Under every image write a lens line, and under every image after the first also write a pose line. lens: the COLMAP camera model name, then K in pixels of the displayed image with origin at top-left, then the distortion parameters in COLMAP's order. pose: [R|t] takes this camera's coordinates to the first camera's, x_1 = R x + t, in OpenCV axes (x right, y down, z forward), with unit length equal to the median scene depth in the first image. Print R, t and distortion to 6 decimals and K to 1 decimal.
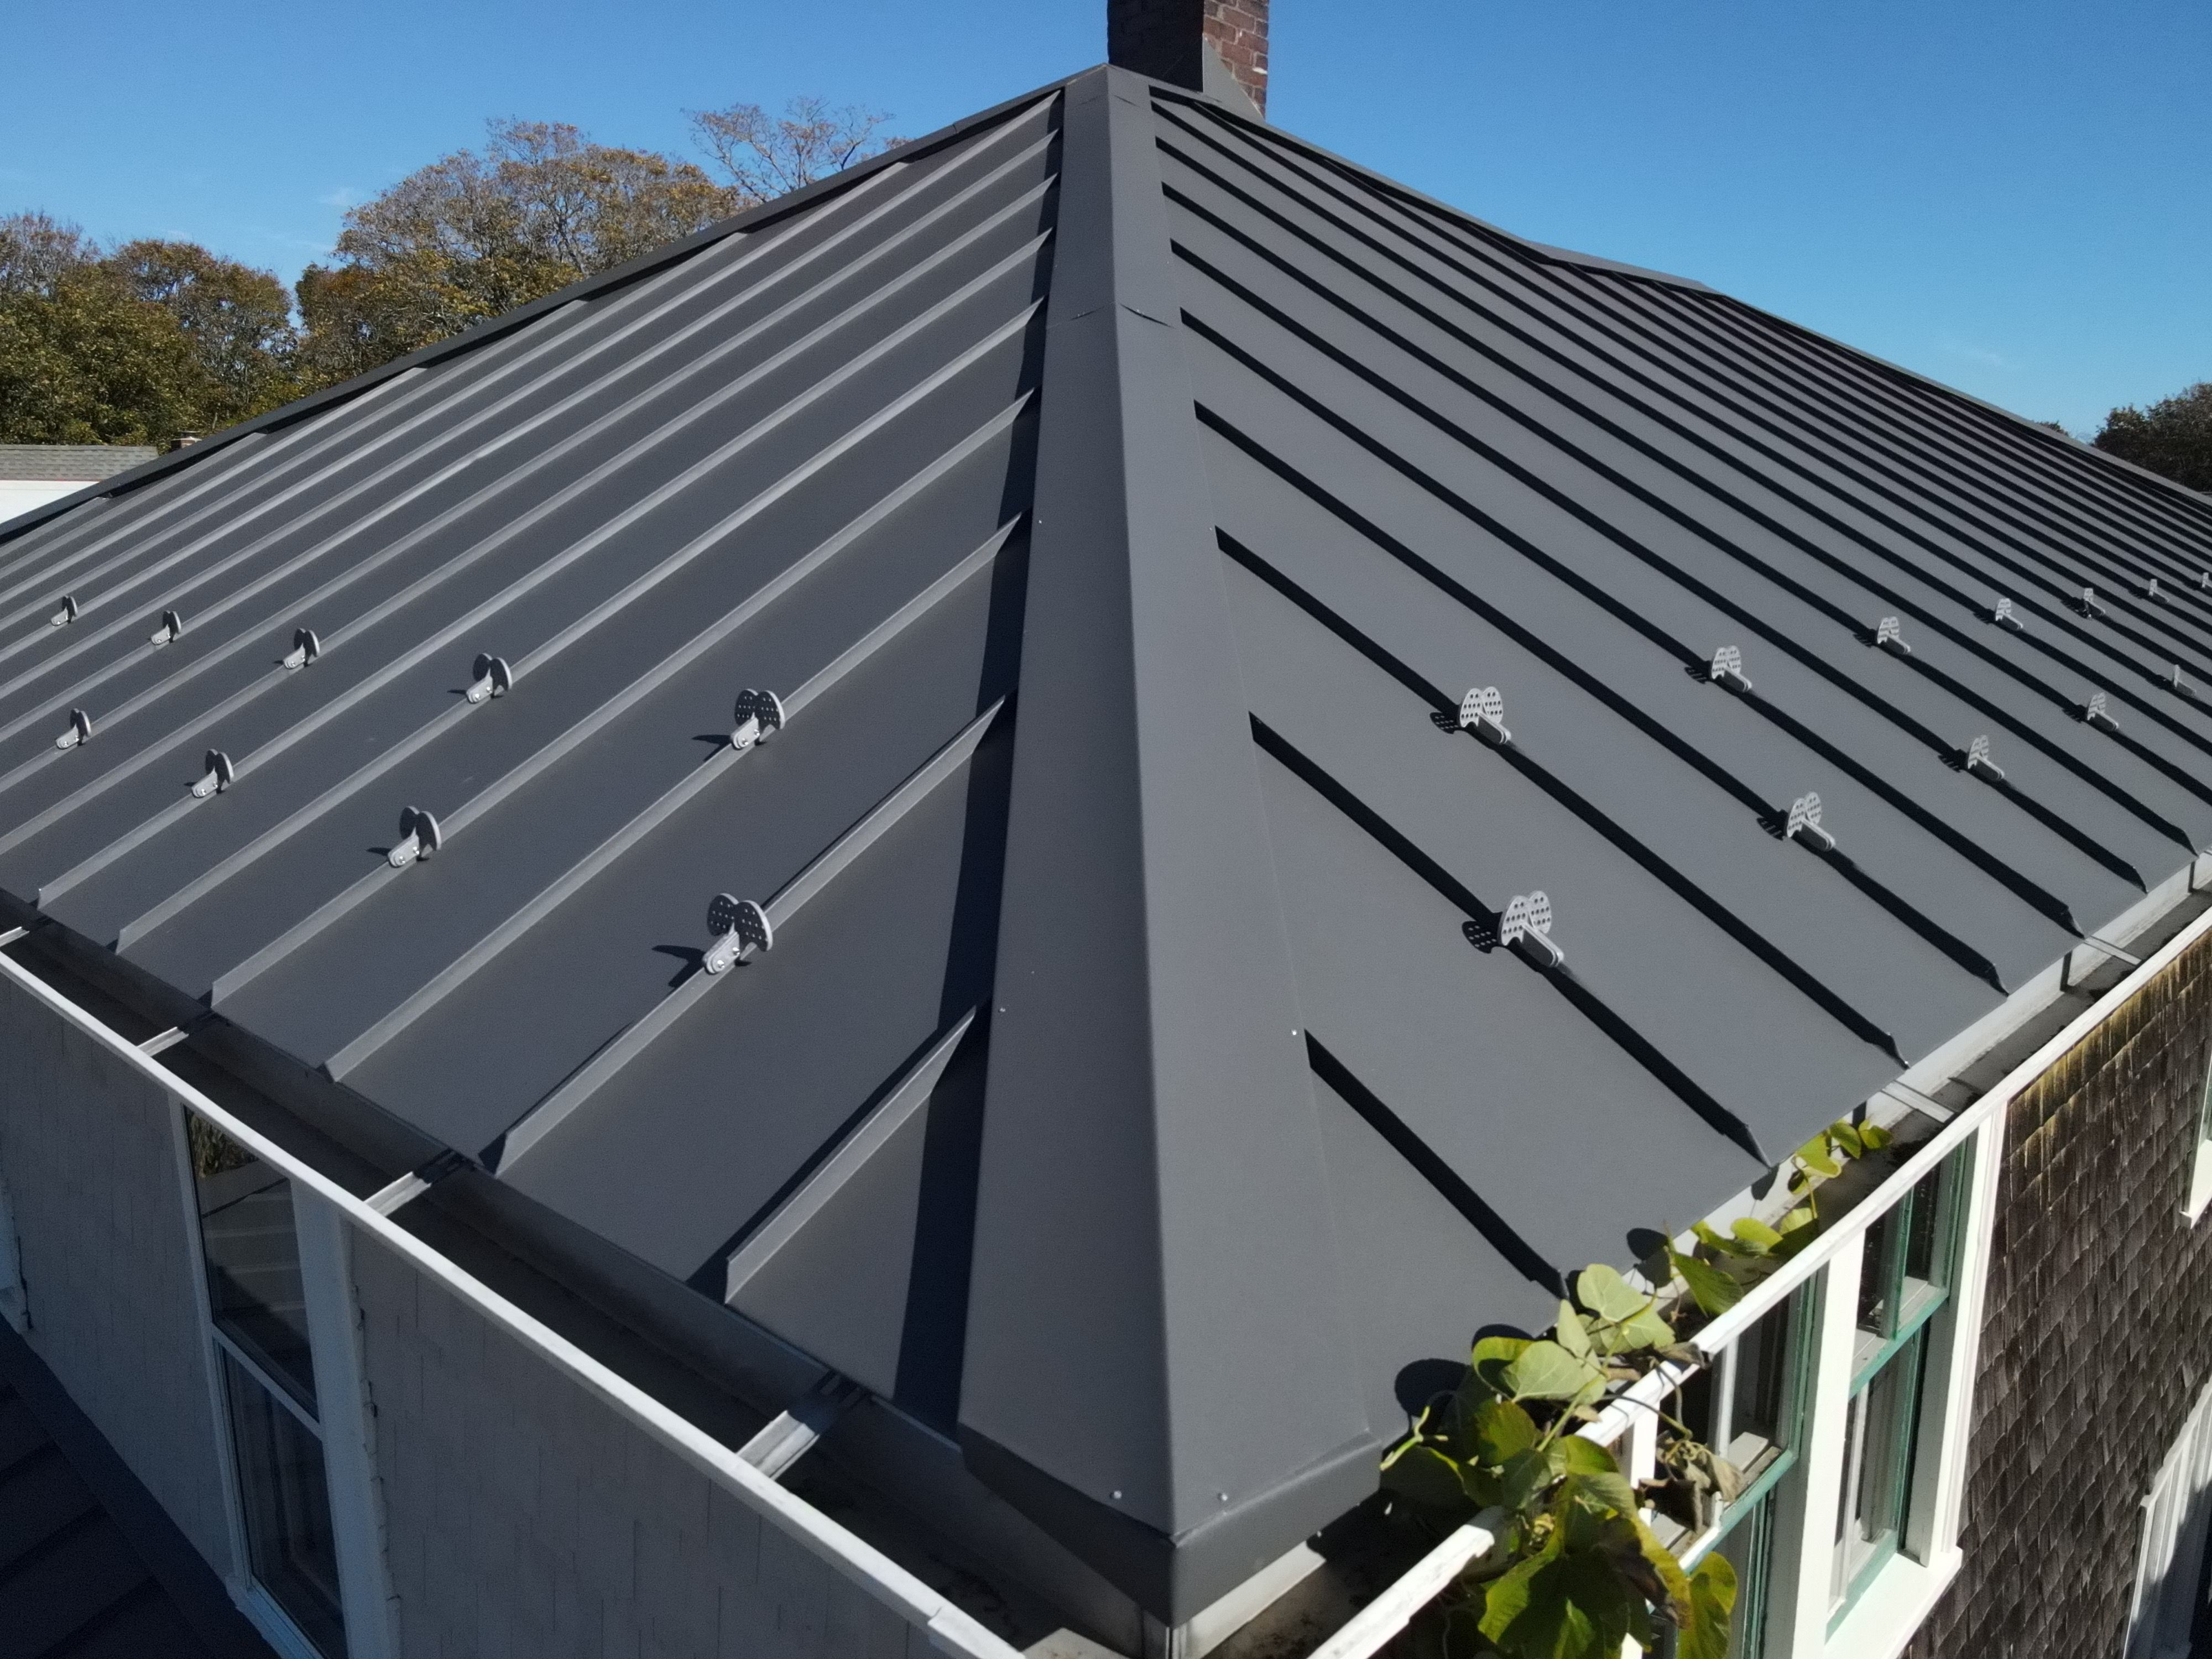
lens RADIAL K [[1600.4, 0, 1119.4], [0, 1600.4, 832.5], [0, 0, 1]] dist [0.024347, -0.003588]
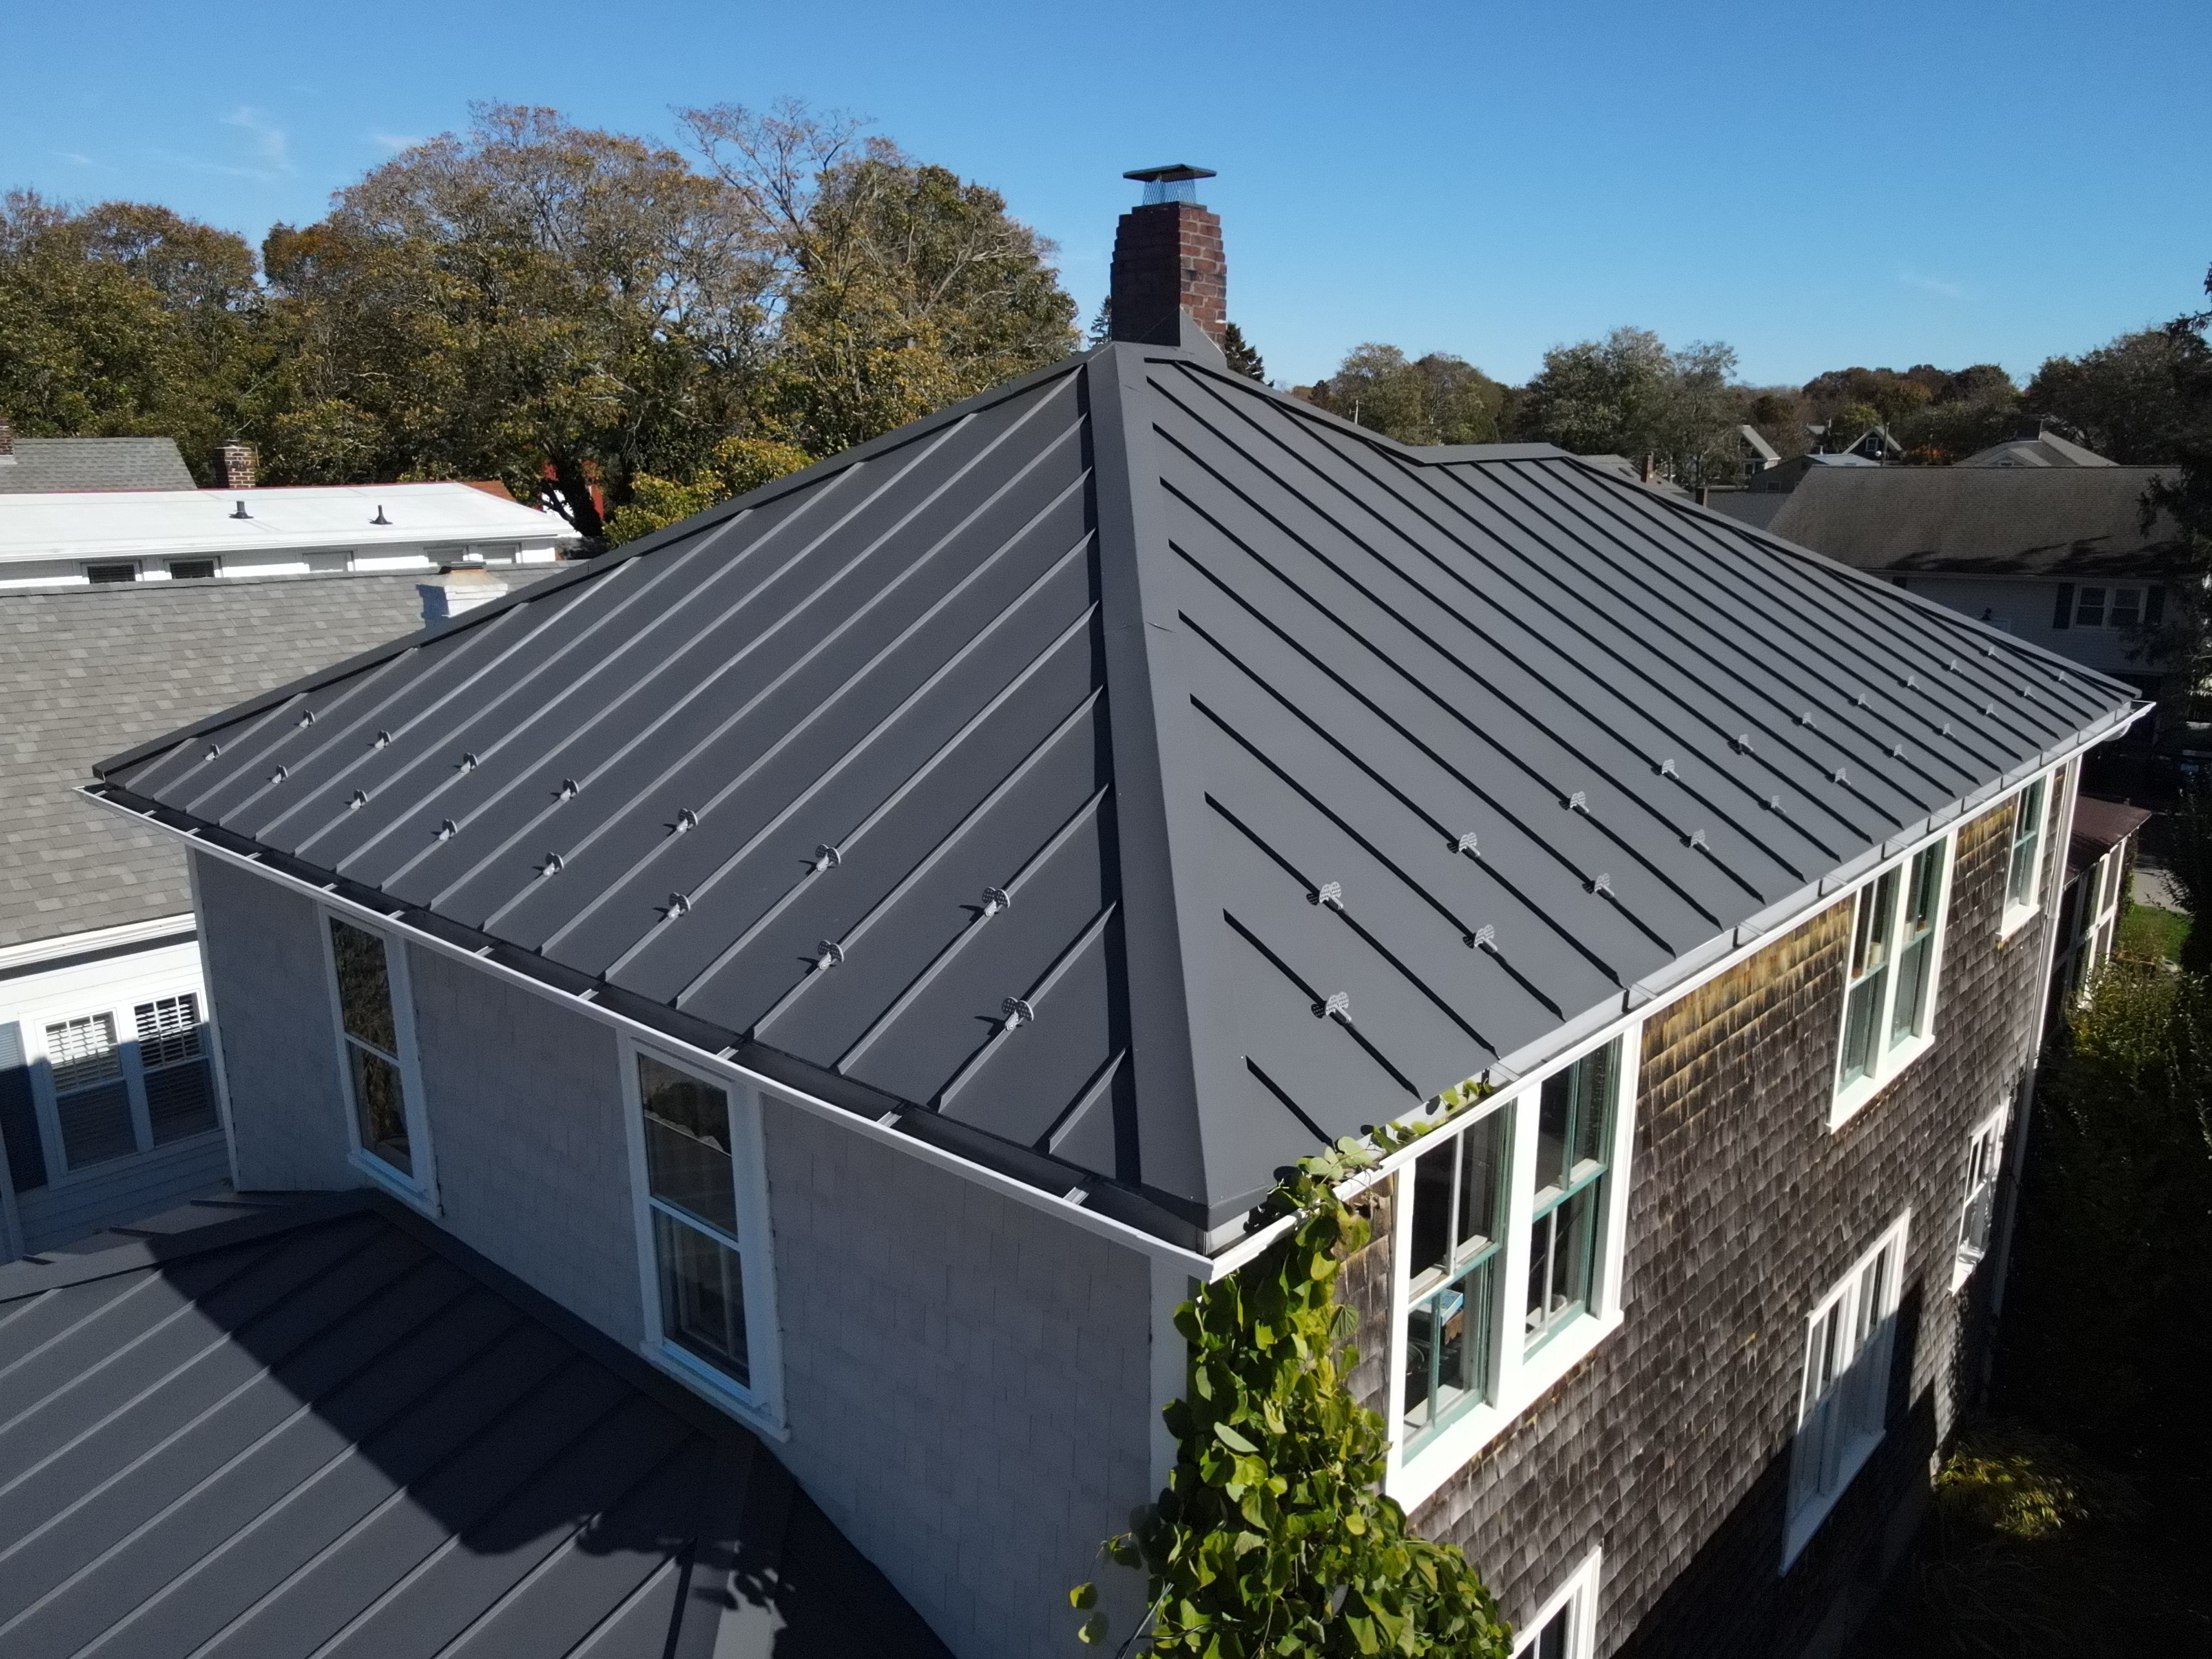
lens RADIAL K [[1600.4, 0, 1118.4], [0, 1600.4, 835.6], [0, 0, 1]] dist [0.024347, -0.003588]
pose [[0.999679, -0.008881, 0.023732, -0.056747], [0.007909, 0.999139, 0.040738, -0.126394], [-0.024073, -0.040537, 0.998888, -0.594351]]
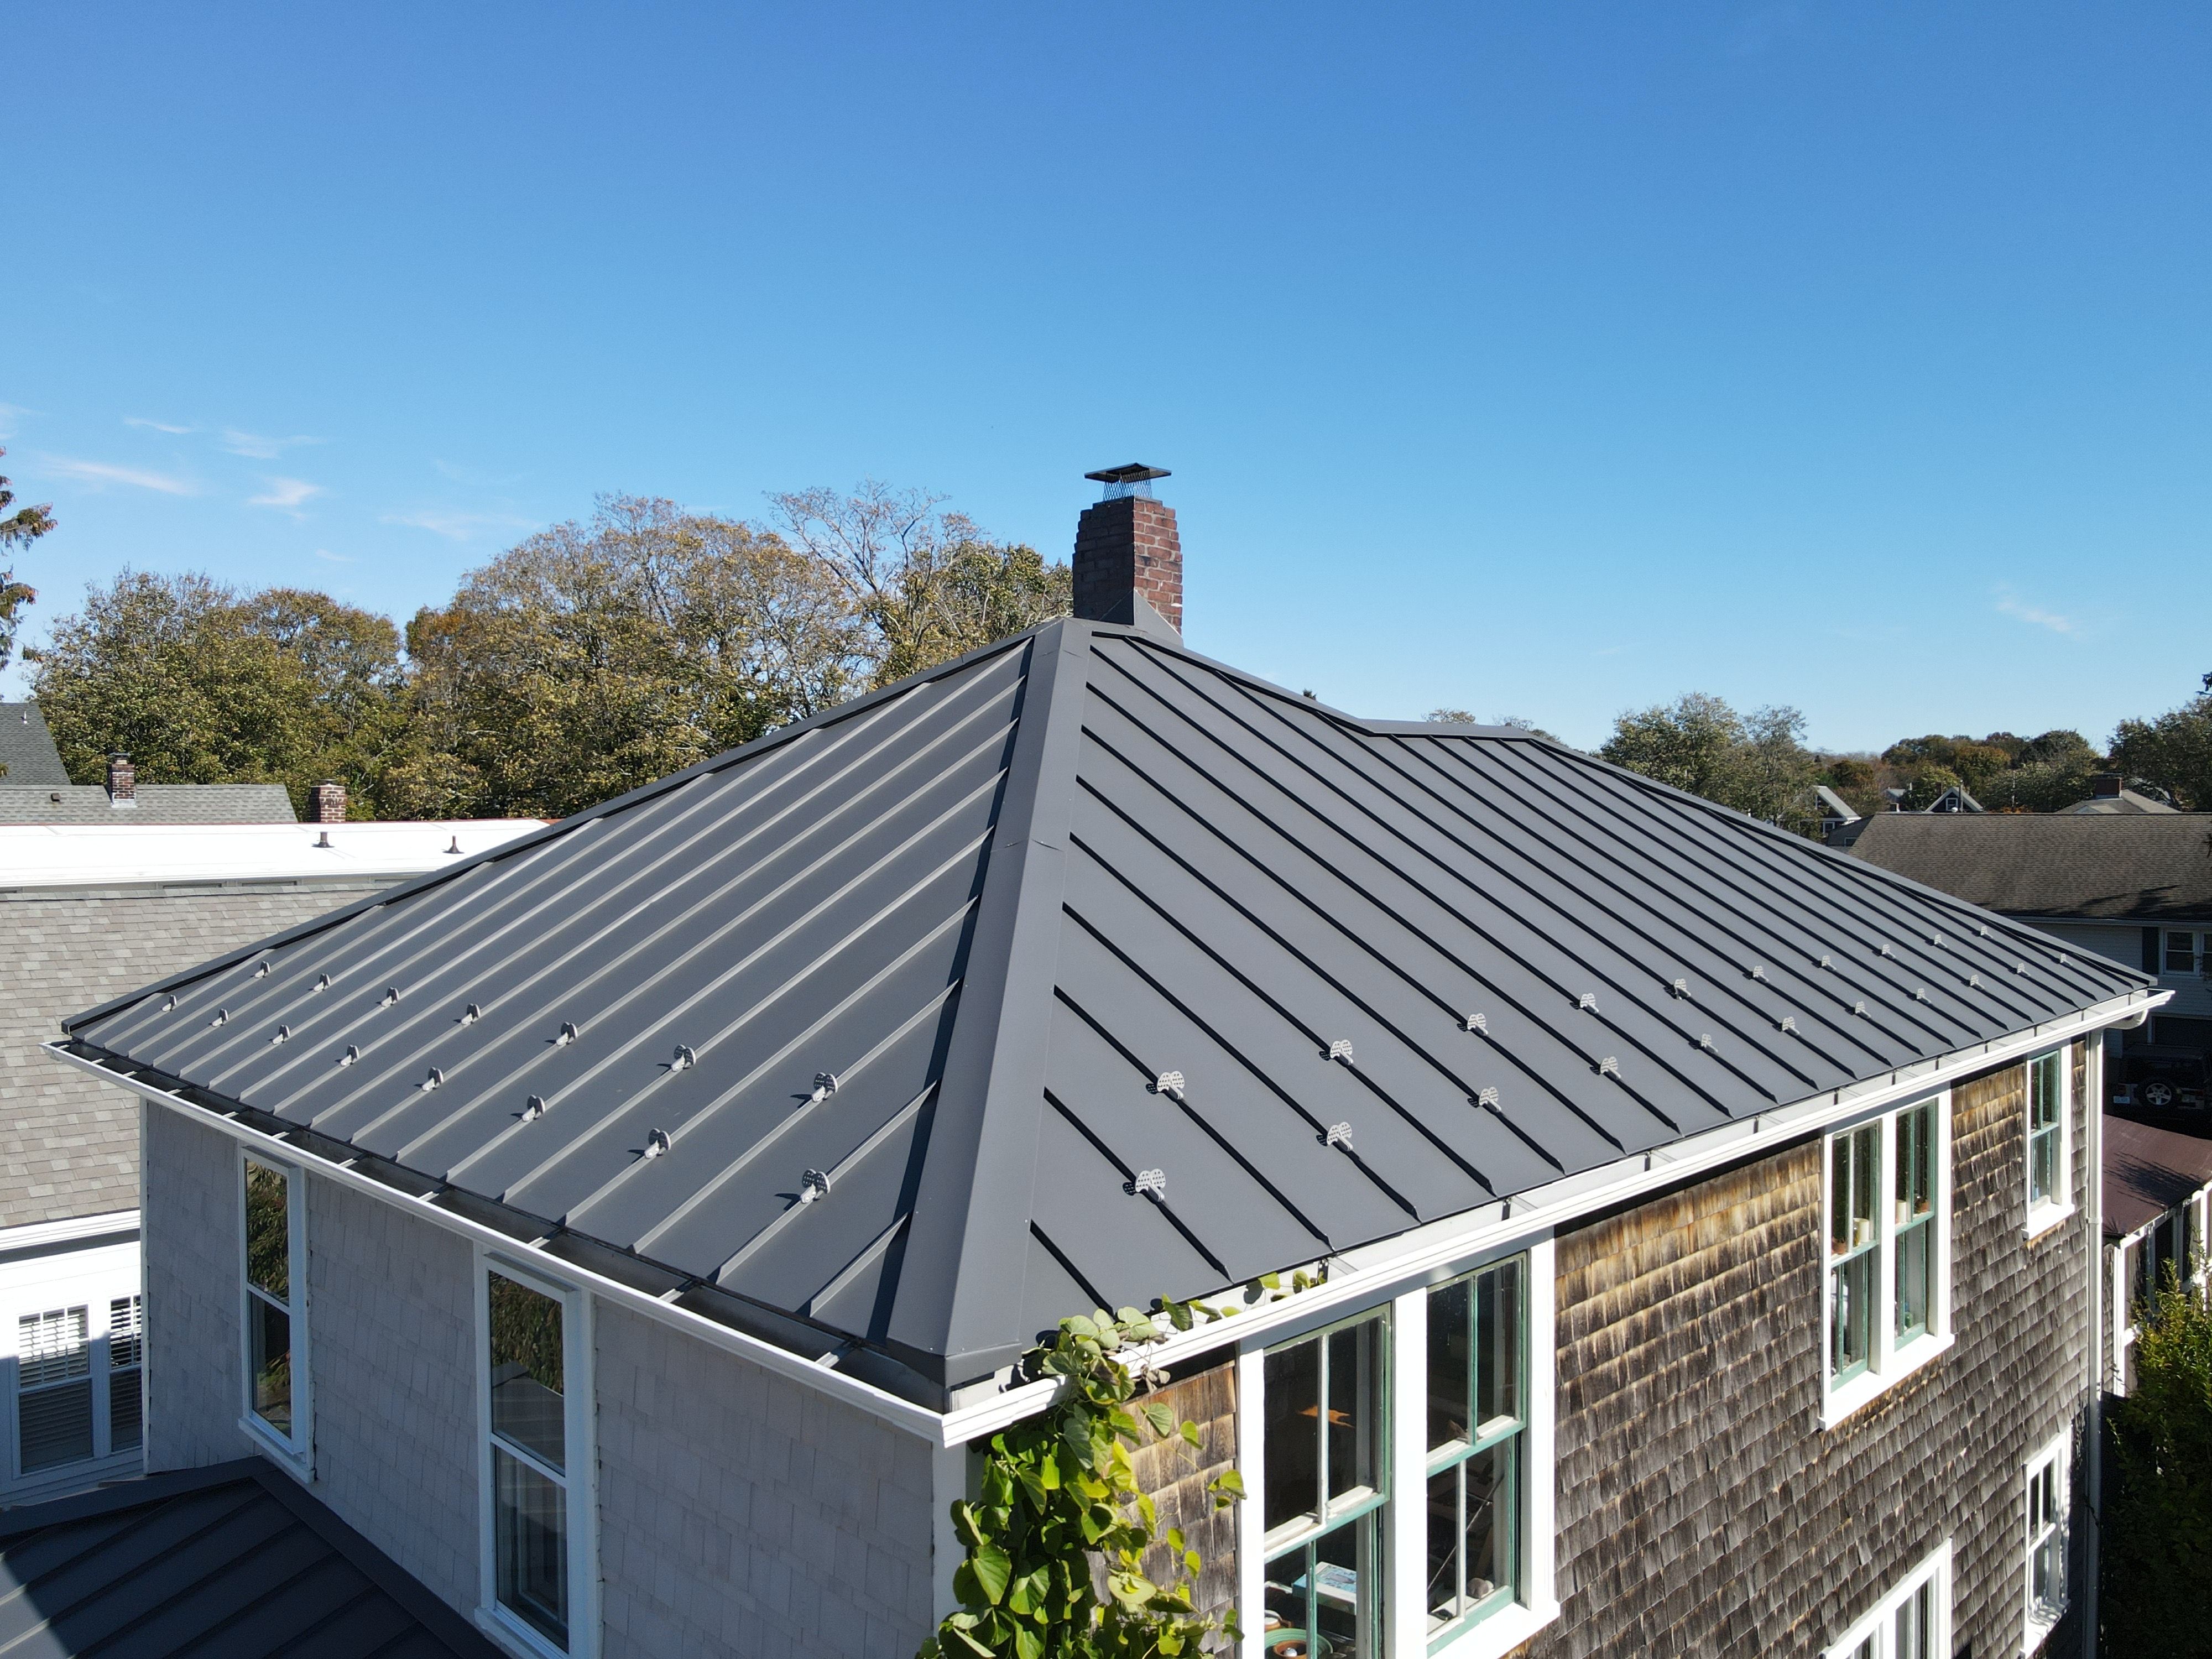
lens RADIAL K [[1600.4, 0, 1118.1], [0, 1600.4, 841.3], [0, 0, 1]] dist [0.024347, -0.003588]
pose [[0.999522, -0.003627, -0.030700, 0.115344], [-0.001917, 0.983908, -0.178668, -0.006304], [0.030854, 0.178641, 0.983430, -0.571665]]
